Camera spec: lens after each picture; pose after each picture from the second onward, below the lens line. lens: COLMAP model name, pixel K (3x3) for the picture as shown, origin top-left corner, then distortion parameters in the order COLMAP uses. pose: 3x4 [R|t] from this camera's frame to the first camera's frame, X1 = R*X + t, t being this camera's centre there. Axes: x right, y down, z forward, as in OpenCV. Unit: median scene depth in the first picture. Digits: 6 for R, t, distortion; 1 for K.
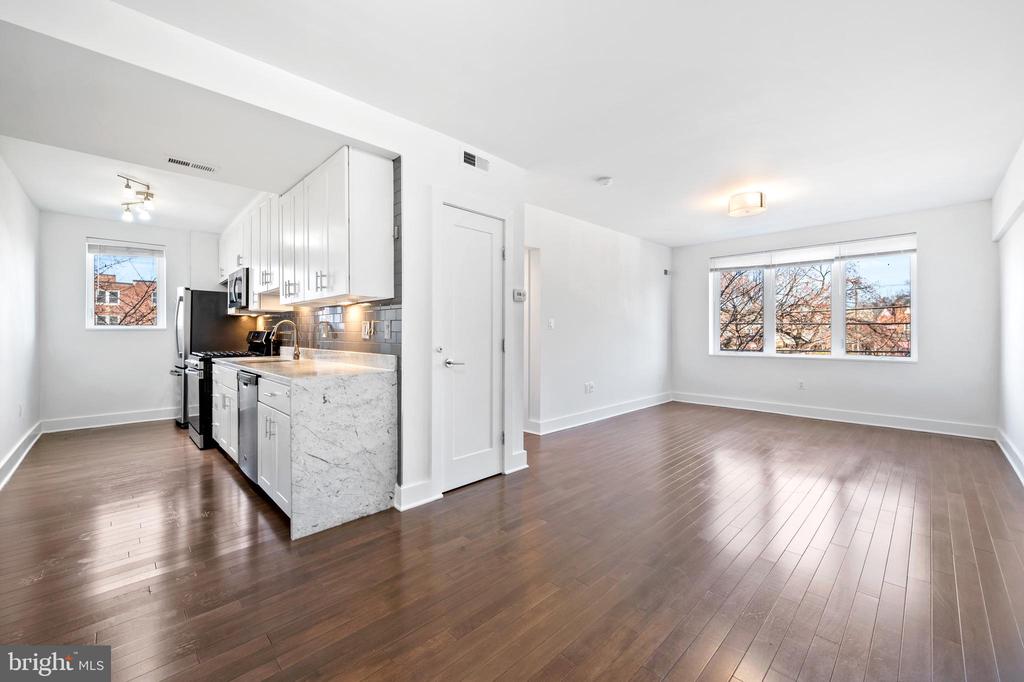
lens RADIAL K [[408.0, 0, 512.1], [0, 408.0, 329.9], [0, 0, 1]] dist [0.001052, 0.000116]
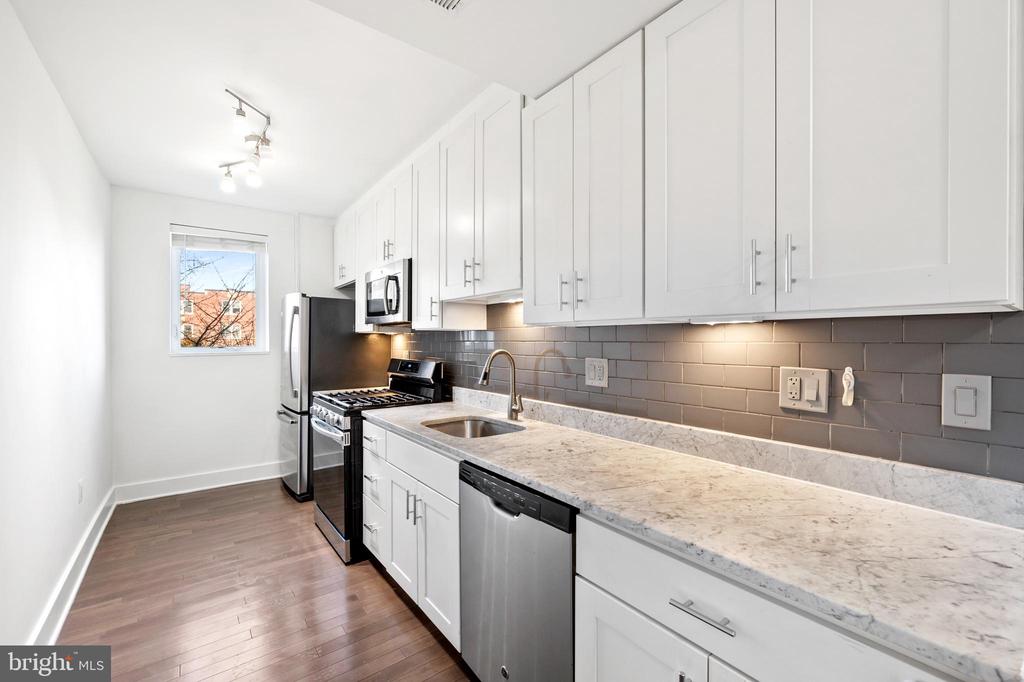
lens RADIAL K [[426.6, 0, 512.0], [0, 426.6, 341.0], [0, 0, 1]] dist [-0.001169, -0.000103]
pose [[0.992602, 0.002117, -0.121398, -0.394338], [-0.001076, 0.999962, 0.008634, -0.034082], [0.121412, -0.008440, 0.992566, 0.364461]]
